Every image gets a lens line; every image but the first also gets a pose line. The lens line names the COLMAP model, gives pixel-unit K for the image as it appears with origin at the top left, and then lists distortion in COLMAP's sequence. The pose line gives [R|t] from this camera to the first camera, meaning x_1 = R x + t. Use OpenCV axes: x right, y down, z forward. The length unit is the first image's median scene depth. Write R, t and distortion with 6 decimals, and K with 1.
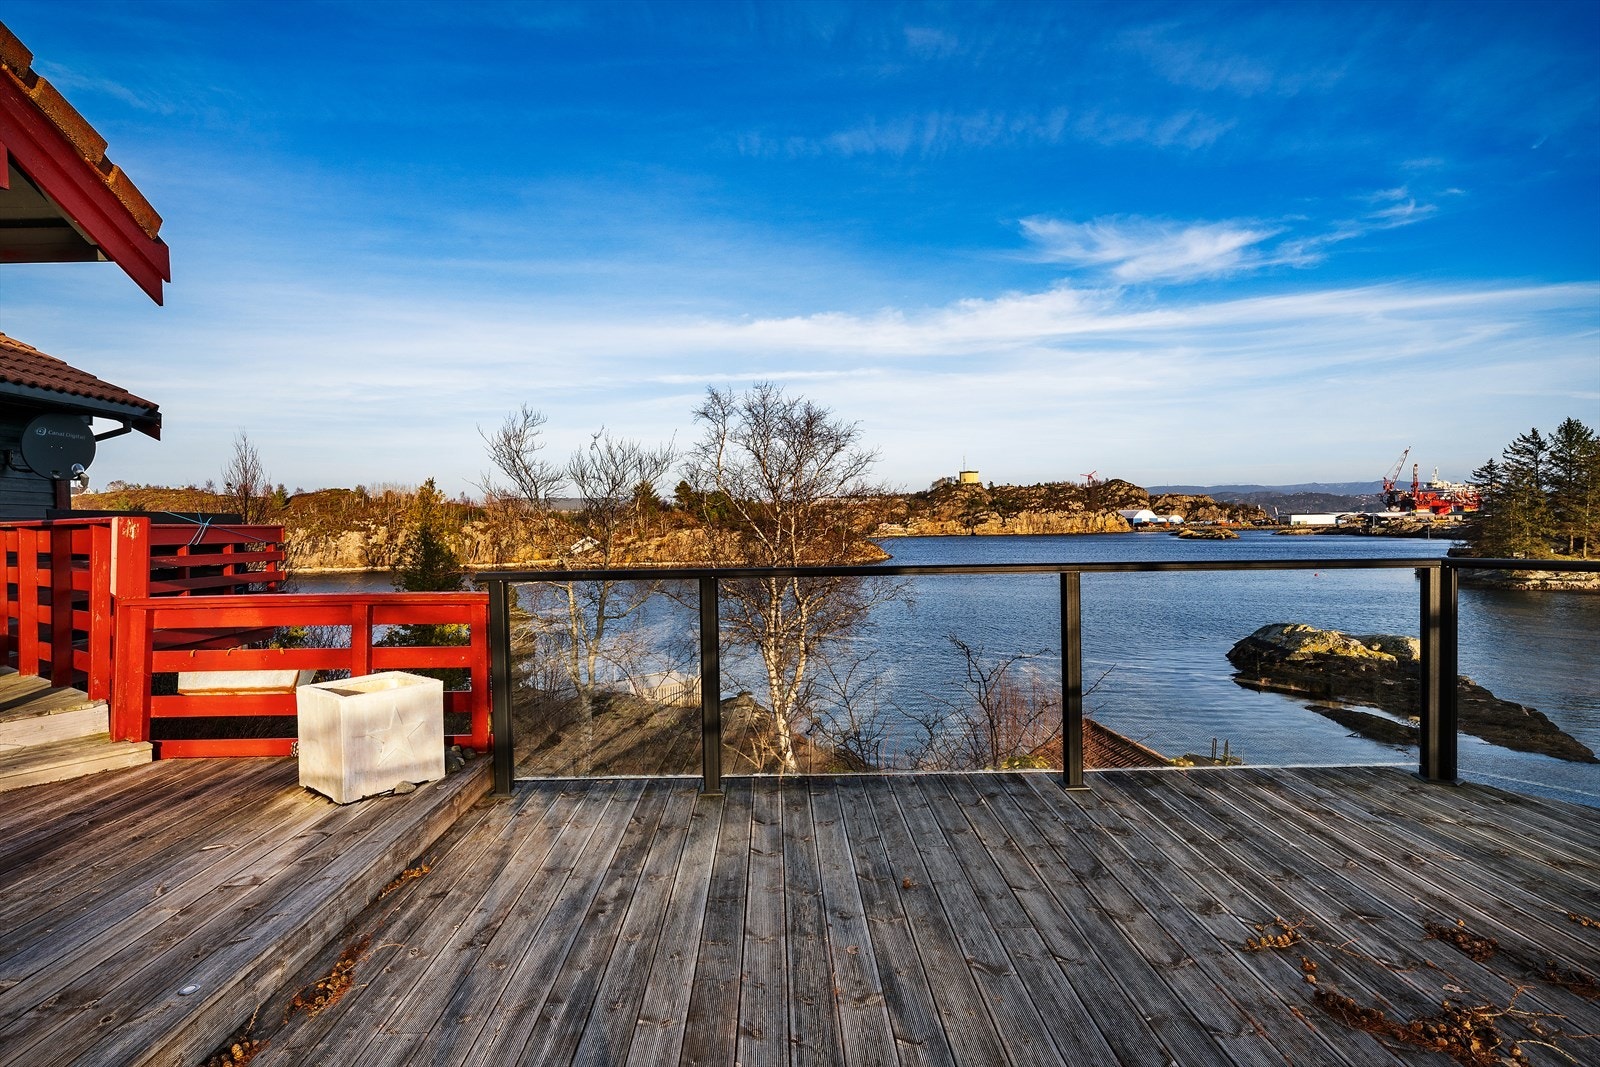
lens RADIAL K [[805.0, 0, 800.0], [0, 805.0, 533.5], [0, 0, 1]] dist [0.003049, 0.000258]
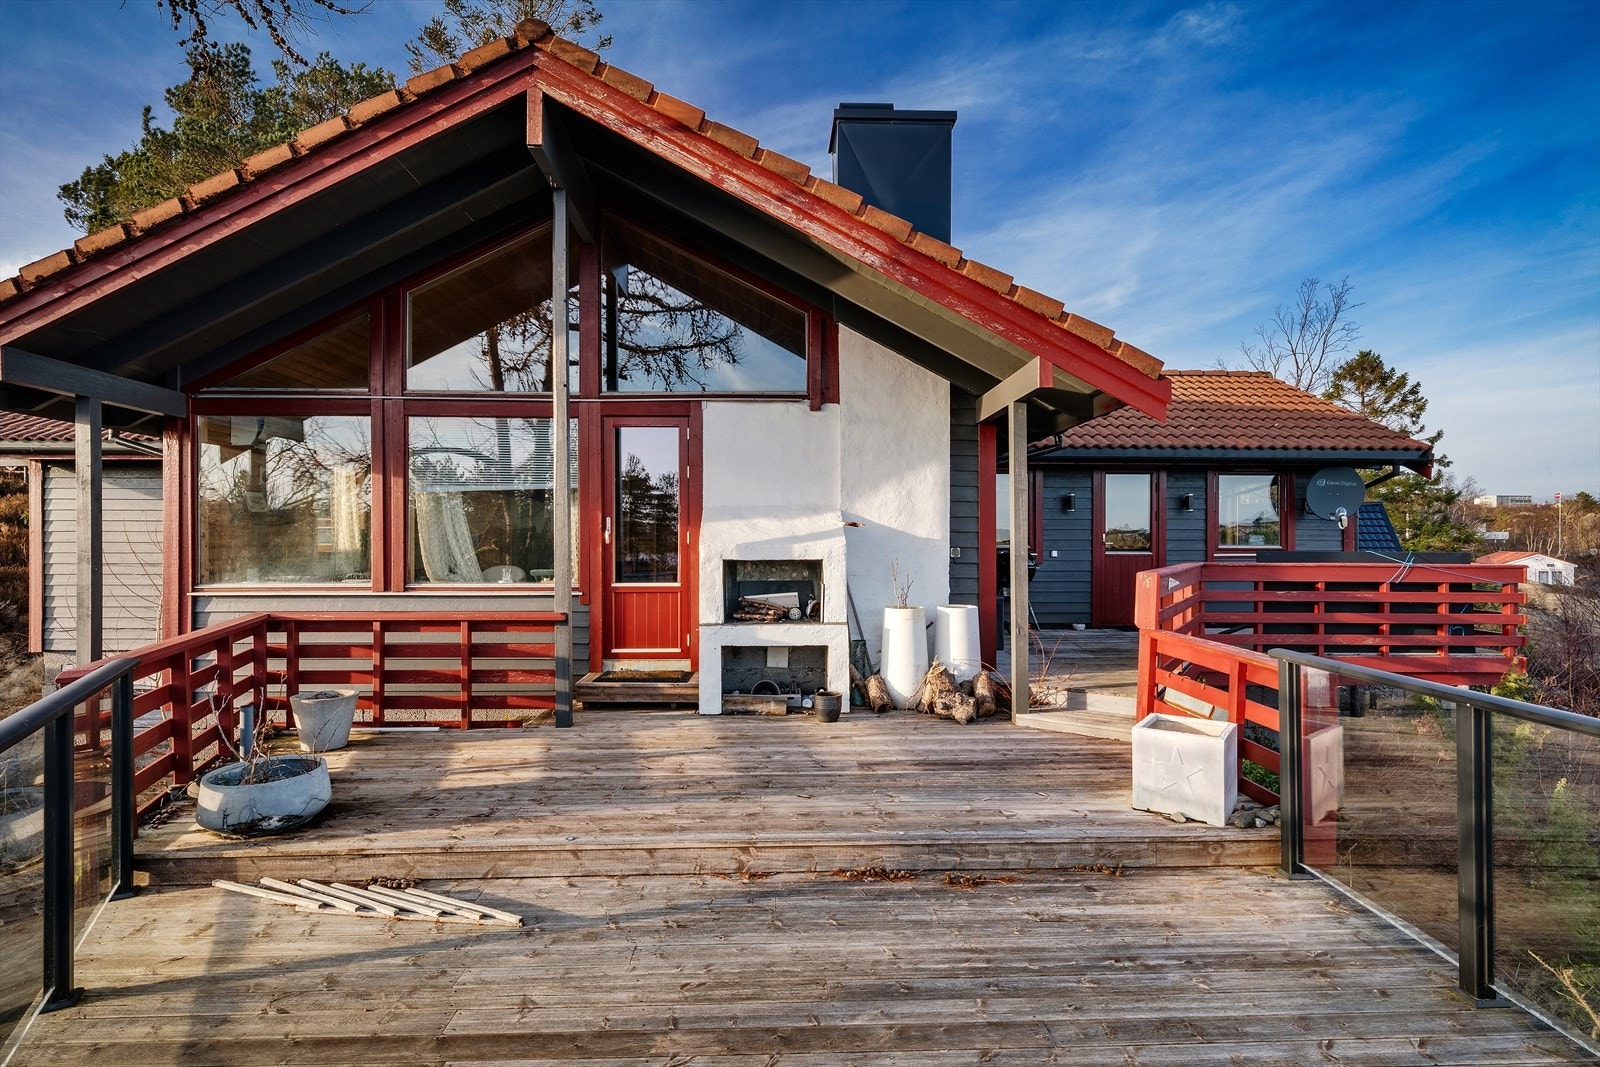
lens RADIAL K [[805.0, 0, 800.0], [0, 805.0, 533.5], [0, 0, 1]] dist [0.003049, 0.000258]
pose [[-0.001746, 0.016328, -0.999865, 0.732503], [-0.017364, 0.999715, 0.016356, -0.122810], [0.999848, 0.017390, -0.001462, 0.441810]]
